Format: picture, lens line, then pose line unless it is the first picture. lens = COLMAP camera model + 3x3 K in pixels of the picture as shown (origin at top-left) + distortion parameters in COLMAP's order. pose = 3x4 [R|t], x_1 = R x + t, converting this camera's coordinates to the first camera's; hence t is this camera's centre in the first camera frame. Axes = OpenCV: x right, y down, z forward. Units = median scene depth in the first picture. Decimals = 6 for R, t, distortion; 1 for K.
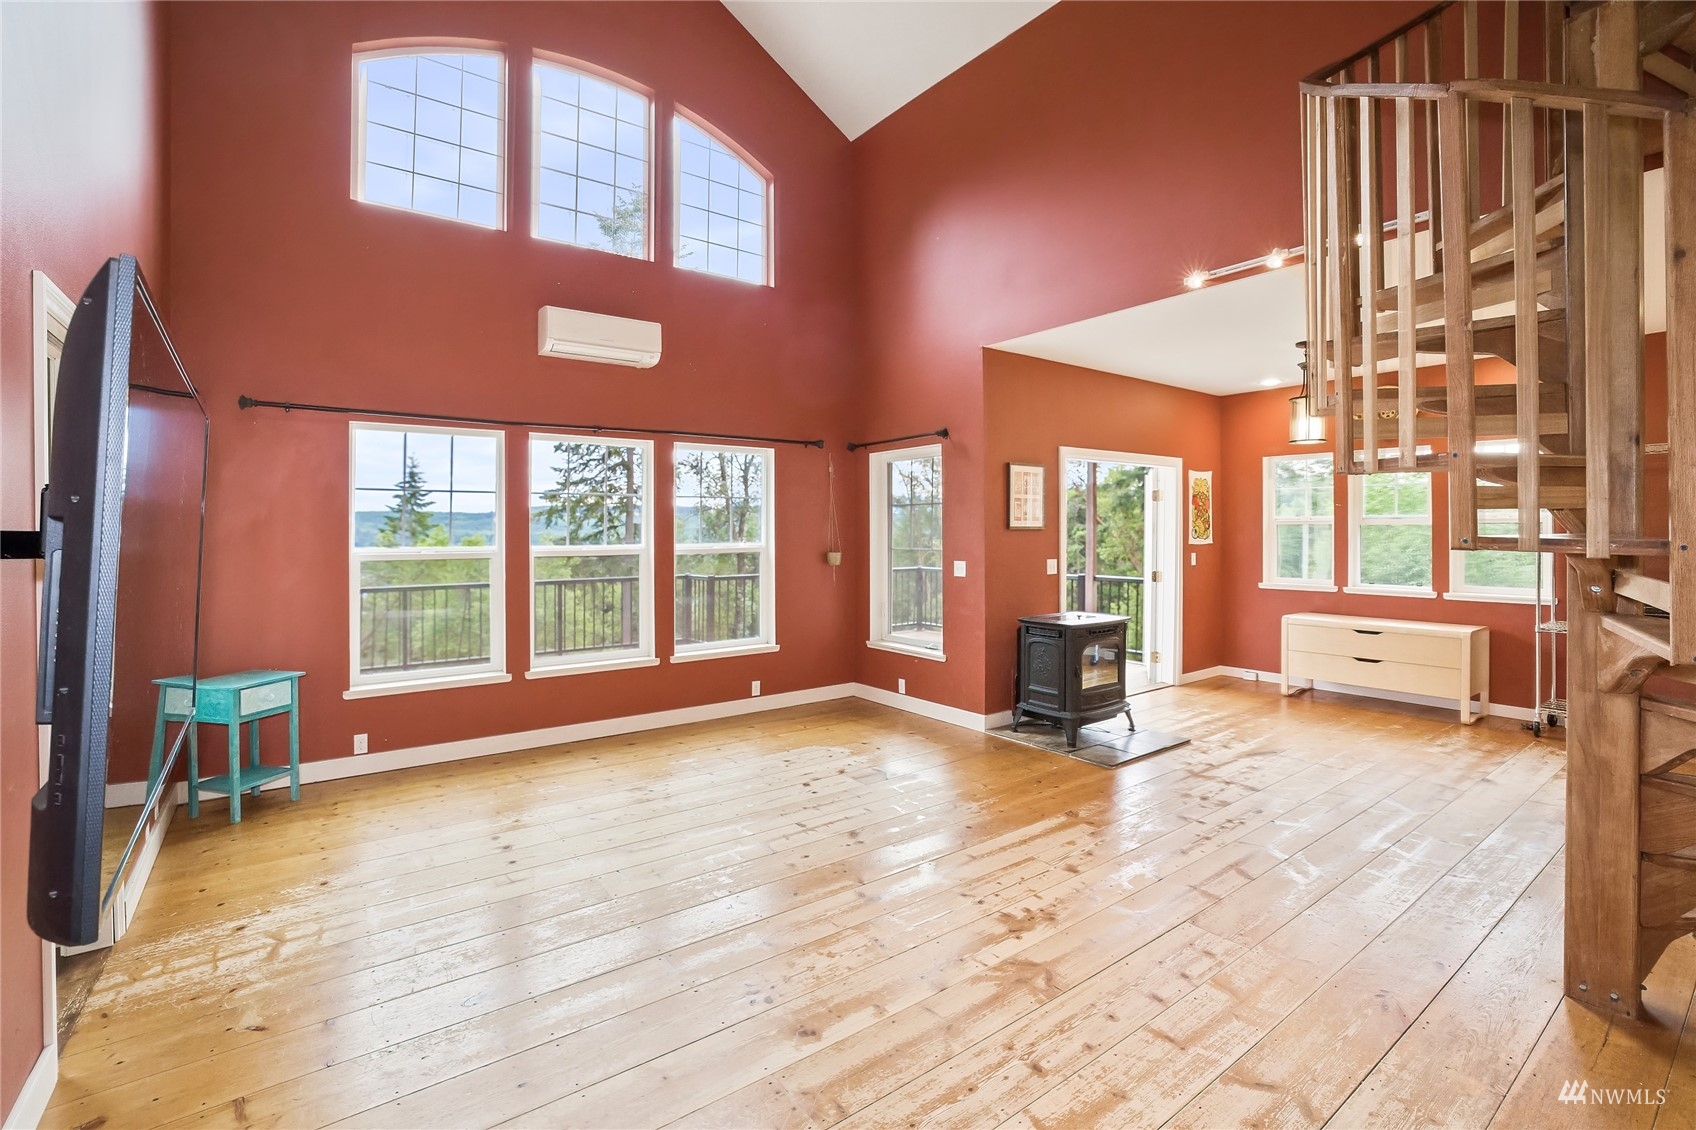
lens RADIAL K [[759.7, 0, 841.4], [0, 759.7, 542.5], [0, 0, 1]] dist [-0.001806, -0.000134]
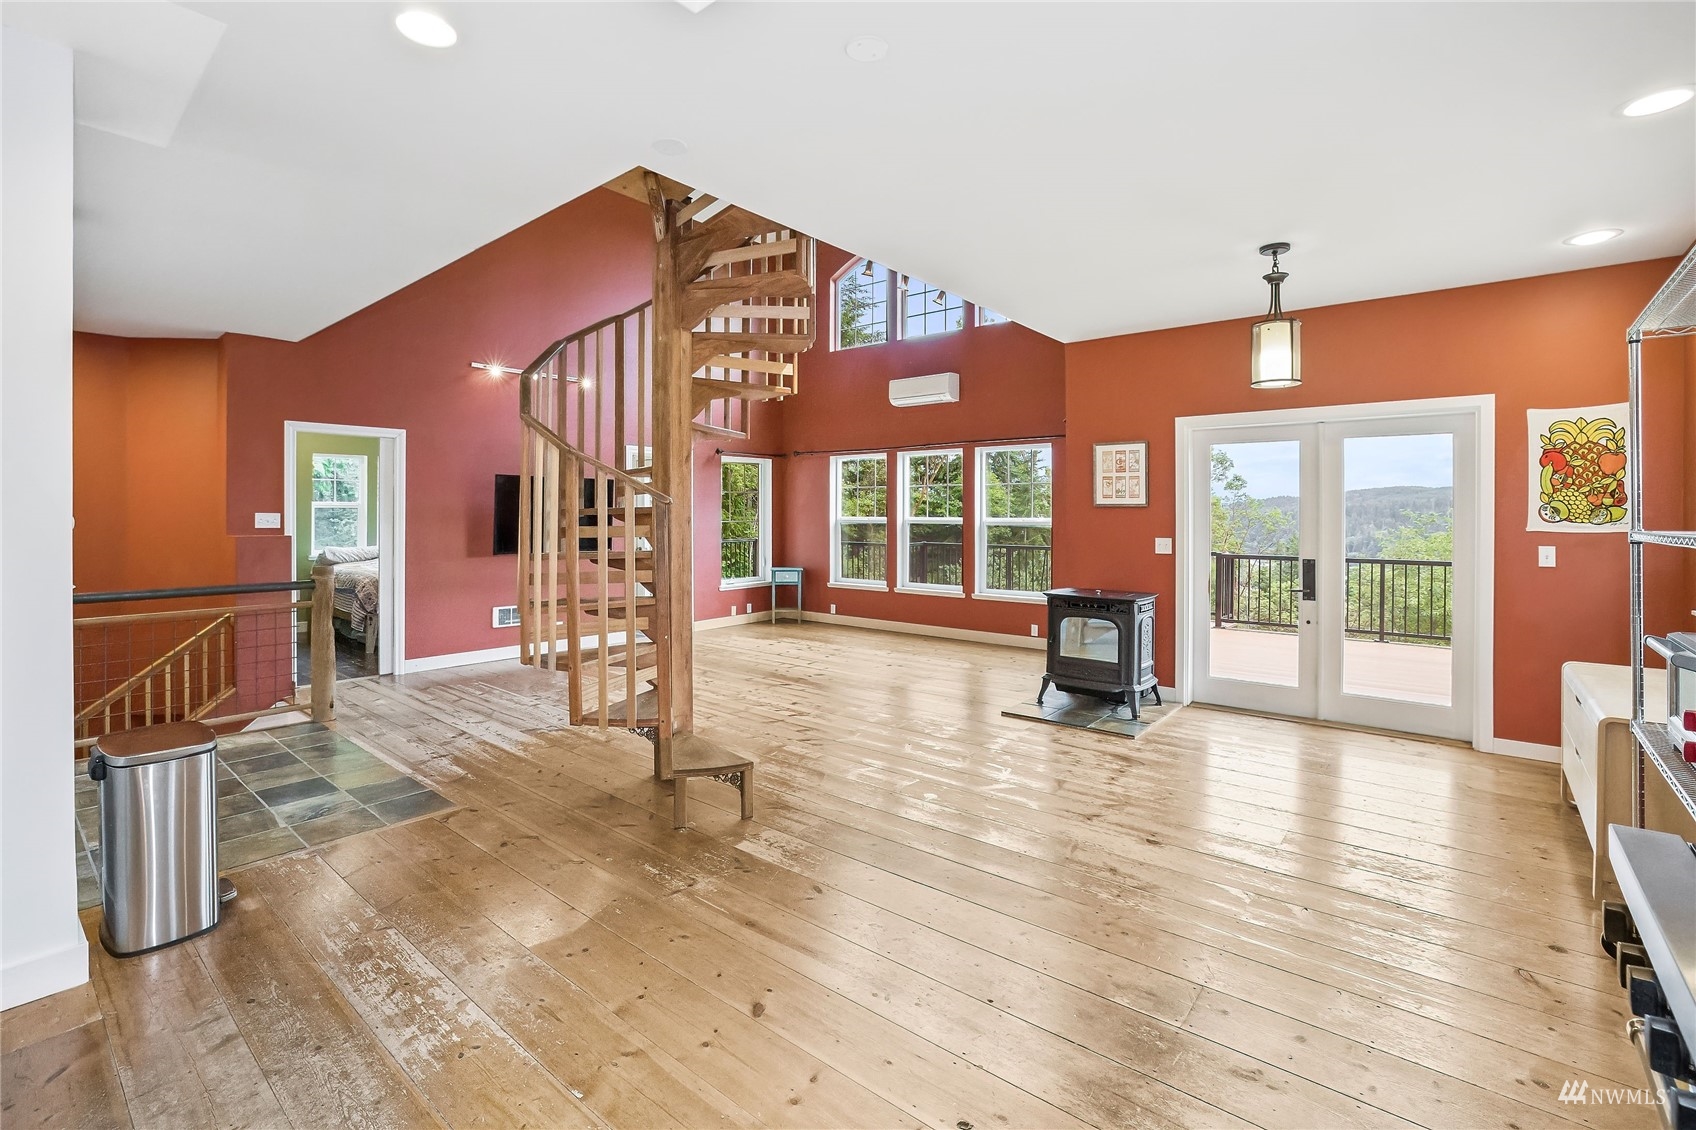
lens RADIAL K [[759.7, 0, 841.4], [0, 759.7, 542.5], [0, 0, 1]] dist [-0.001806, -0.000134]
pose [[0.249385, 0.040722, -0.967548, 1.157971], [-0.020873, 0.999109, 0.036671, 0.000963], [0.968179, 0.011050, 0.250013, 0.397736]]
